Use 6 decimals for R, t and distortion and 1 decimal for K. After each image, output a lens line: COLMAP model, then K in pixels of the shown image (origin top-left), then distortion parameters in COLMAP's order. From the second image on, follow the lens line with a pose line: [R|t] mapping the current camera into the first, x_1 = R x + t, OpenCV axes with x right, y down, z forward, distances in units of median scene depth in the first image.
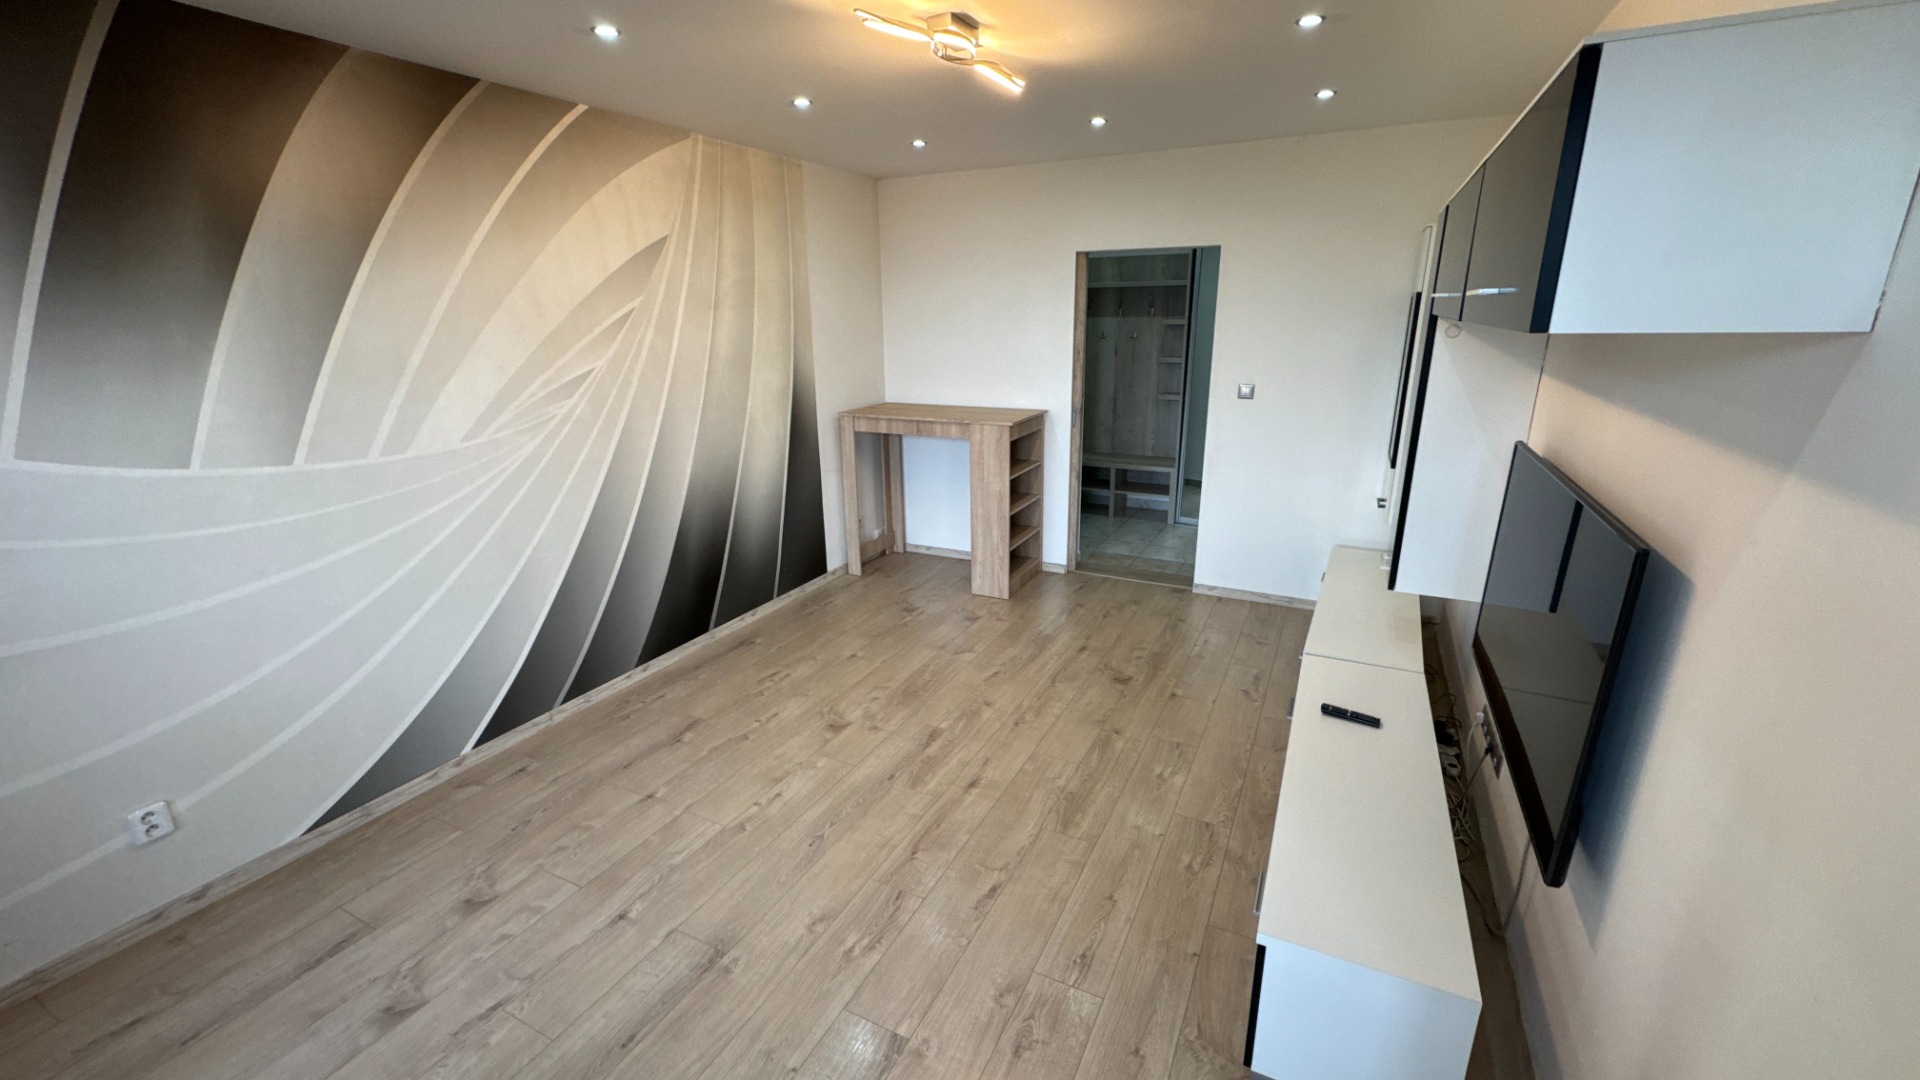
lens RADIAL K [[765.7, 0, 960.0], [0, 765.7, 540.0], [0, 0, 1]] dist [-0.003093, -0.000043]
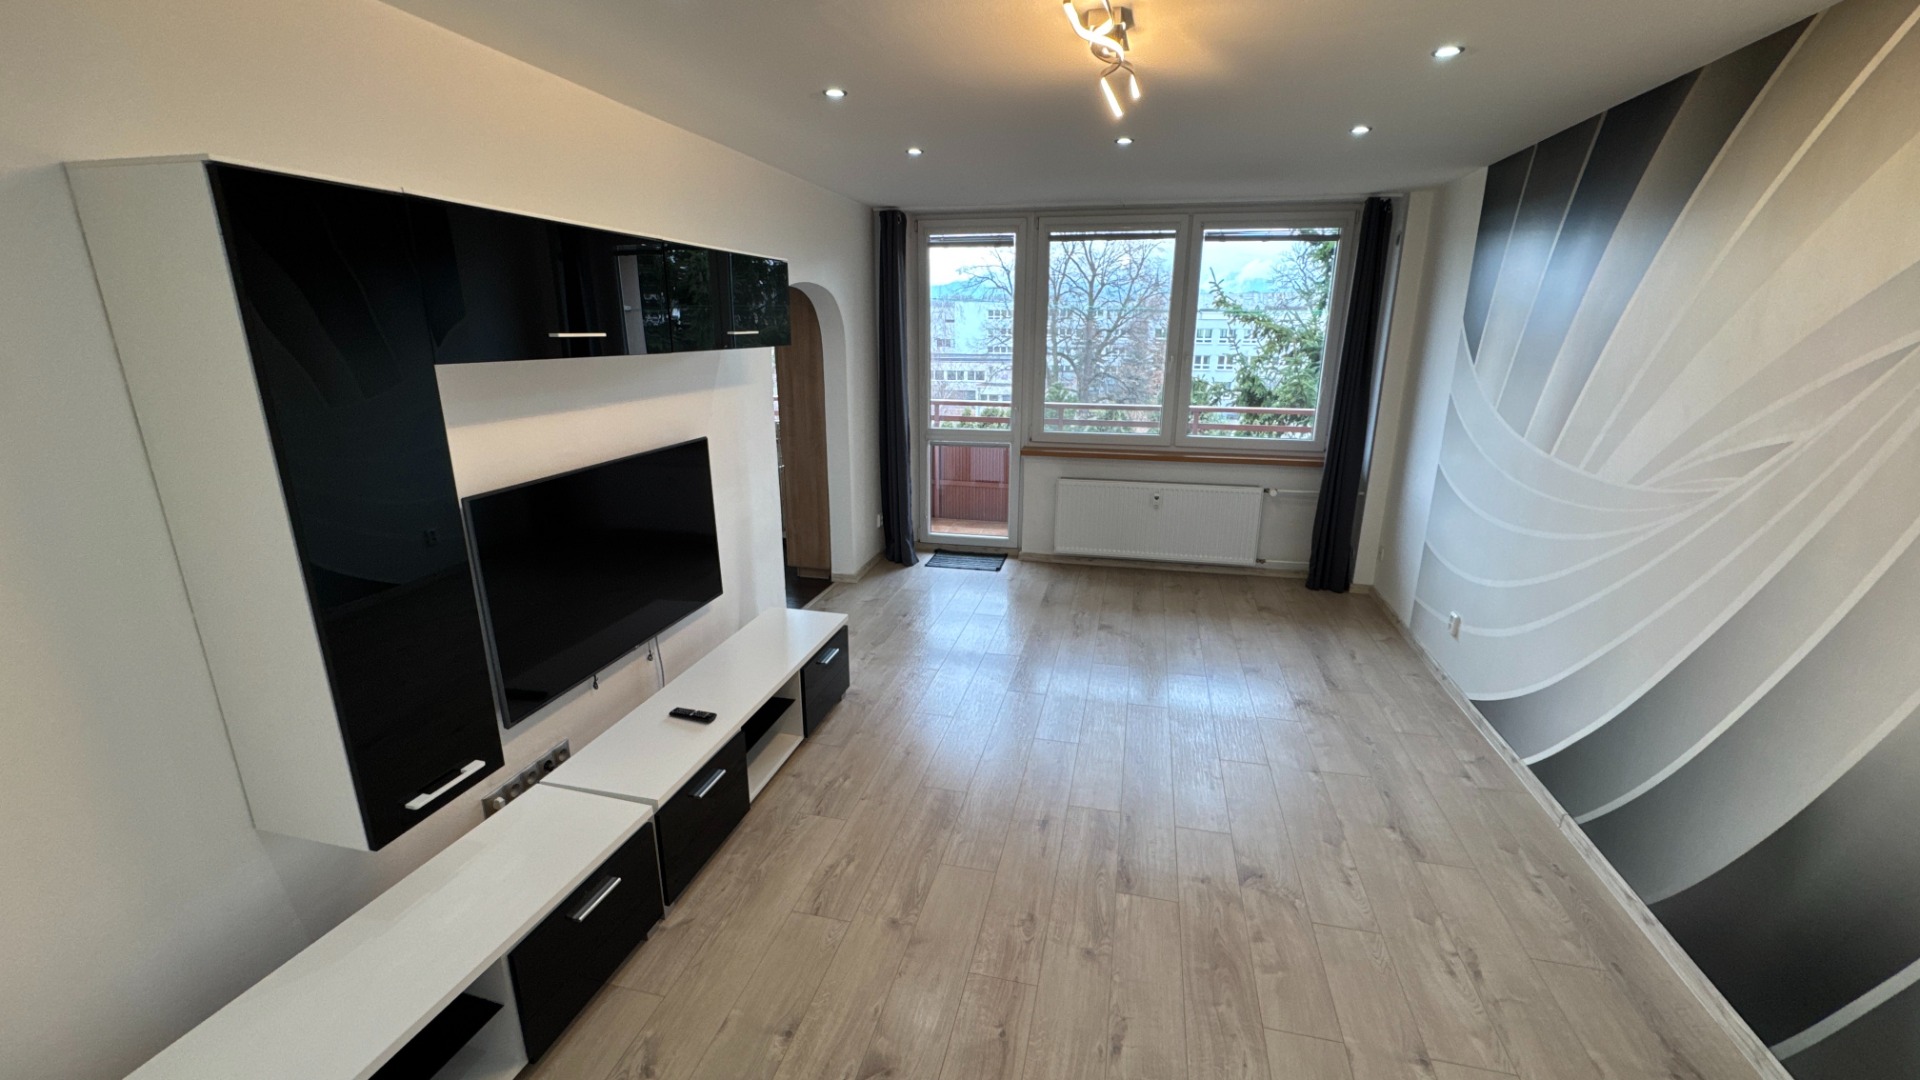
lens RADIAL K [[765.7, 0, 960.0], [0, 765.7, 540.0], [0, 0, 1]] dist [-0.003093, -0.000043]
pose [[-0.972788, 0.073626, -0.219690, 0.280512], [-0.056269, 0.844714, 0.532253, -0.453747], [0.224763, 0.530130, -0.817584, 1.433499]]
